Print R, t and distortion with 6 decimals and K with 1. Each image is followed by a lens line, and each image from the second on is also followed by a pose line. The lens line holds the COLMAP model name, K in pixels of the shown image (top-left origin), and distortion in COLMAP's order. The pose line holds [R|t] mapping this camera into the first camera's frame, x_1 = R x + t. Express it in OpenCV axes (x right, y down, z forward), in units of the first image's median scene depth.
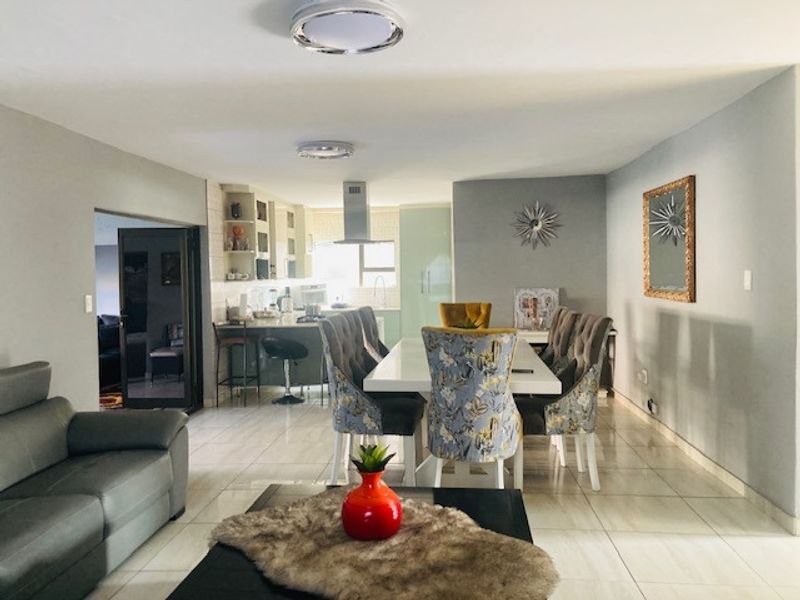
lens RADIAL K [[654.7, 0, 400.0], [0, 654.7, 300.0], [0, 0, 1]] dist [0.049228, -0.048895]
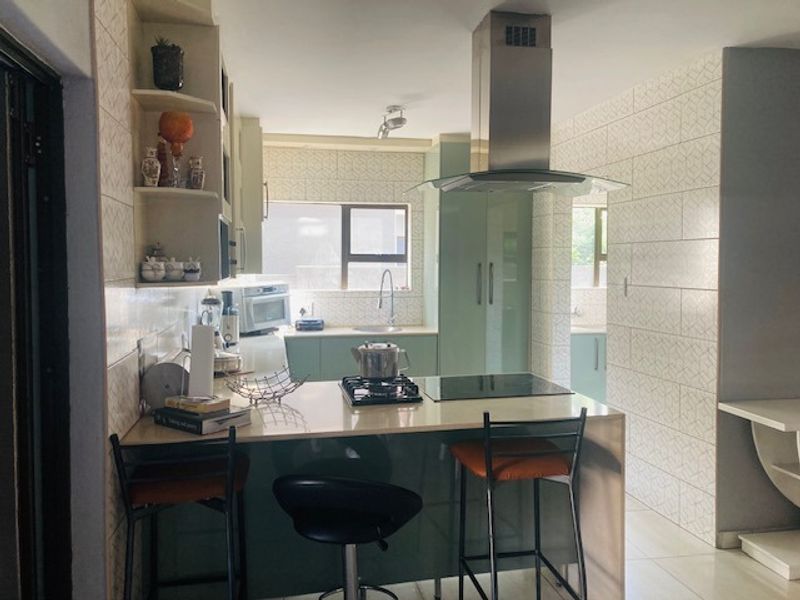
lens RADIAL K [[654.7, 0, 400.0], [0, 654.7, 300.0], [0, 0, 1]] dist [0.049228, -0.048895]
pose [[0.963233, 0.002929, 0.268651, -0.226180], [-0.006451, 0.999904, 0.012227, -0.025363], [-0.268590, -0.013511, 0.963160, 0.651893]]
